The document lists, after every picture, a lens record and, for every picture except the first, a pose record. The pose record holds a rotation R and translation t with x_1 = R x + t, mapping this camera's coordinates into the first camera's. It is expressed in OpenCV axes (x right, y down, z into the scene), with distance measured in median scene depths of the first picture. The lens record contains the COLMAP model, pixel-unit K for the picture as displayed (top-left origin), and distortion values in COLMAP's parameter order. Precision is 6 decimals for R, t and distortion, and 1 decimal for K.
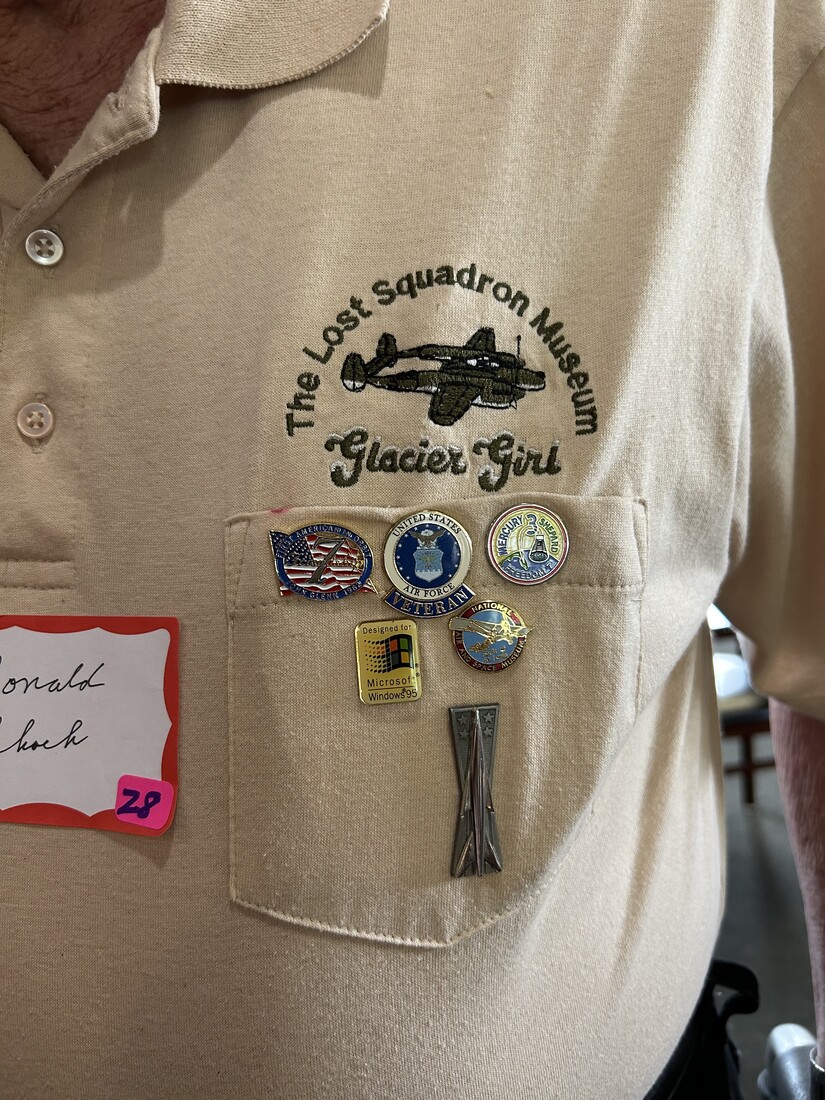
lens RADIAL K [[831.7, 0, 411.8], [0, 831.7, 550.9], [0, 0, 1]] dist [-0.003199, -0.003375]
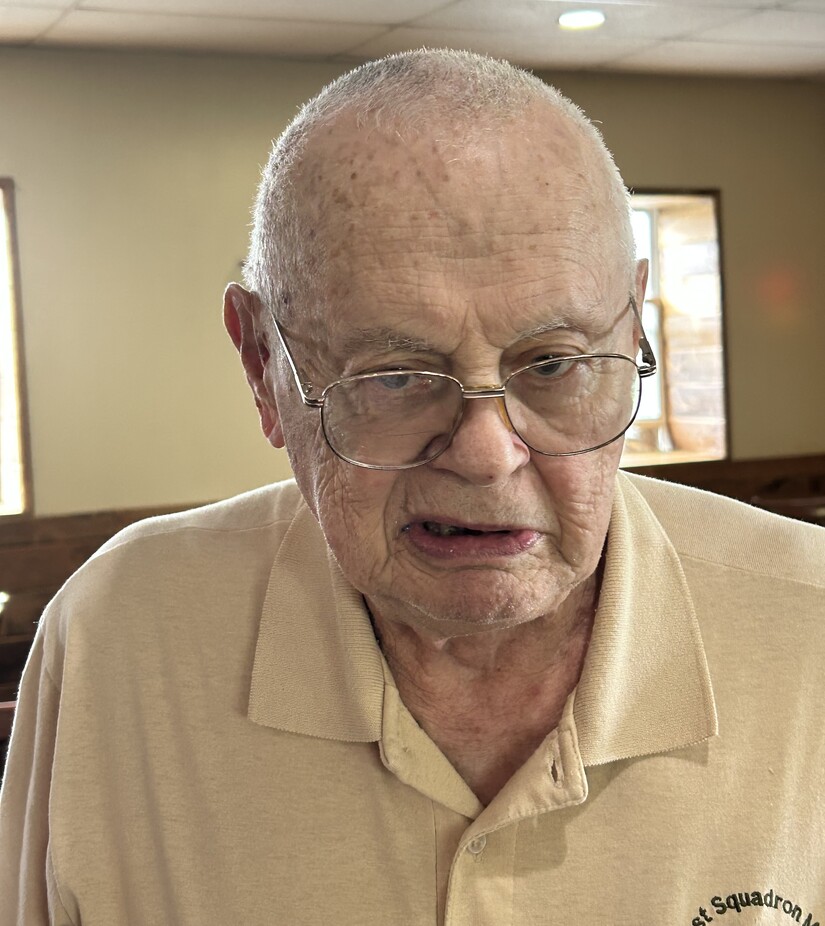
lens RADIAL K [[1222.7, 0, 412.7], [0, 1222.7, 462.6], [0, 0, 1]] dist [-0.019145, 0.000000]
pose [[0.987065, 0.064713, 0.146681, -1.039309], [-0.035561, 0.980500, -0.193276, -0.682387], [-0.156328, 0.185560, 0.970118, -1.398032]]
